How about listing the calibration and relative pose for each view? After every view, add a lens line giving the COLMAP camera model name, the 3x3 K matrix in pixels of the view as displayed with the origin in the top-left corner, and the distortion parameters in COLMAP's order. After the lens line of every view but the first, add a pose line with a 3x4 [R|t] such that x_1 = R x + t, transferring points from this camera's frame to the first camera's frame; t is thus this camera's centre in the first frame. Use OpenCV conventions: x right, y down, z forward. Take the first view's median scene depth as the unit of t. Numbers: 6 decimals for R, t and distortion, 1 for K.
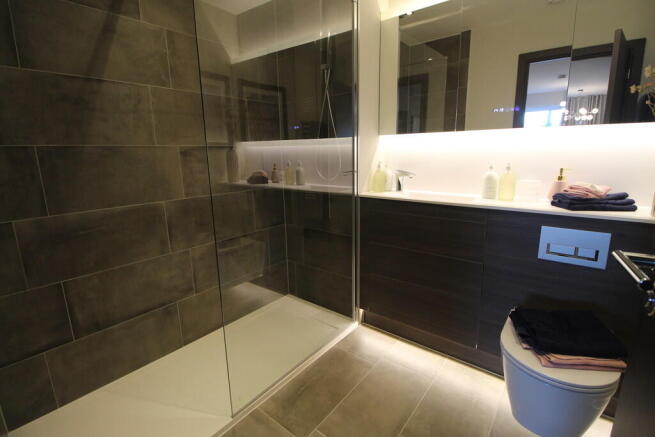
lens RADIAL K [[297.3, 0, 330.2], [0, 297.3, 218.1], [0, 0, 1]] dist [0.001721, -0.012961]
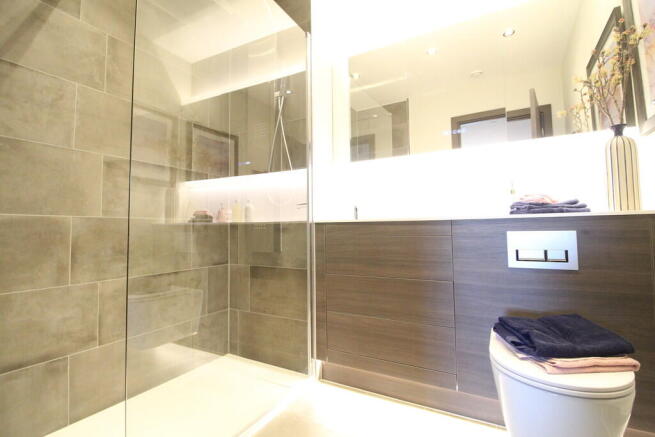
lens RADIAL K [[297.3, 0, 330.2], [0, 297.3, 218.1], [0, 0, 1]] dist [0.001721, -0.012961]
pose [[0.987059, 0.013416, 0.159797, -0.000845], [0.027773, 0.967134, -0.252745, 0.142681], [-0.157936, 0.253913, 0.954246, 0.113520]]
